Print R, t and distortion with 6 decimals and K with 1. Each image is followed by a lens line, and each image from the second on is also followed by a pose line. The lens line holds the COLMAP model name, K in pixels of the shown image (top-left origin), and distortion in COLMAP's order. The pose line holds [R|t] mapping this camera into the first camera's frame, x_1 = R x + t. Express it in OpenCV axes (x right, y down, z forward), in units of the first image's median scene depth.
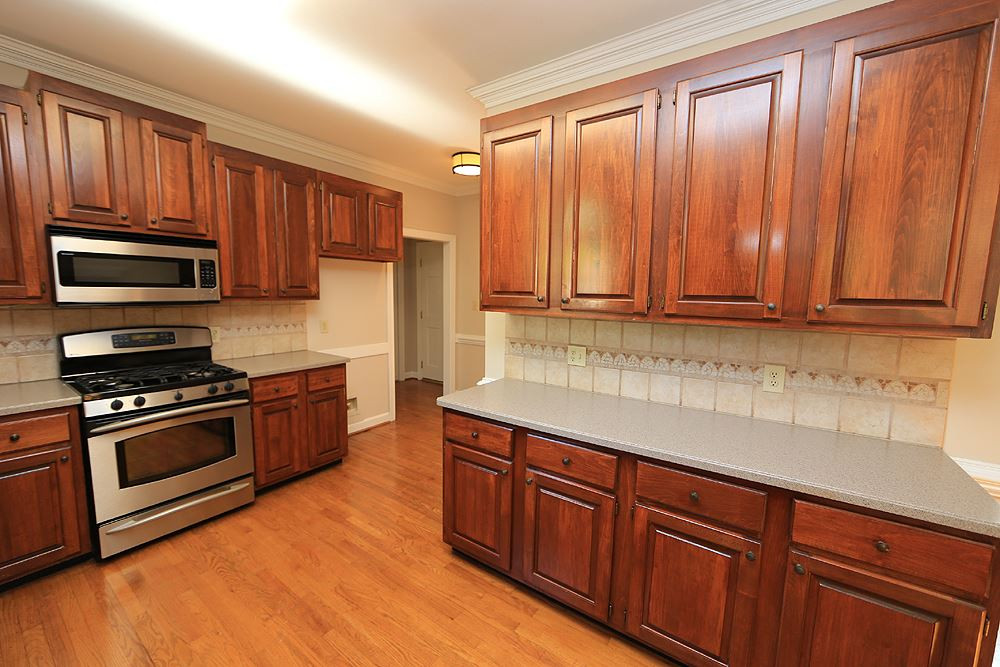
lens RADIAL K [[394.6, 0, 497.0], [0, 394.6, 335.5], [0, 0, 1]] dist [-0.010363, 0.000289]
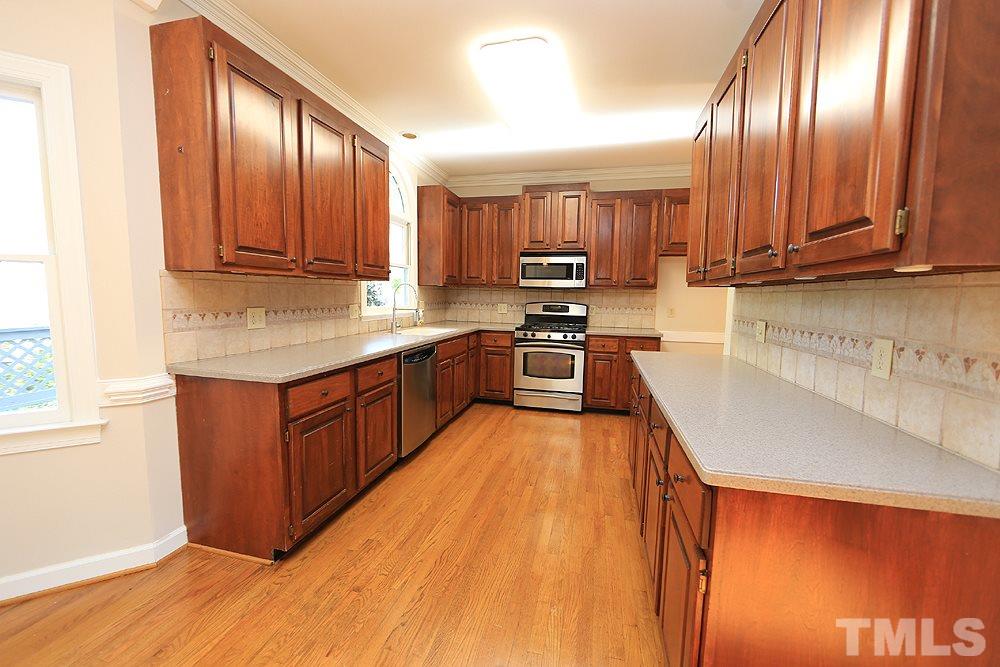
lens RADIAL K [[394.6, 0, 500.4], [0, 394.6, 332.4], [0, 0, 1]] dist [-0.010363, 0.000289]
pose [[0.362389, 0.078977, -0.928675, 0.934292], [-0.115297, 0.992549, 0.039417, 0.097318], [0.924868, 0.092789, 0.368794, 0.090487]]
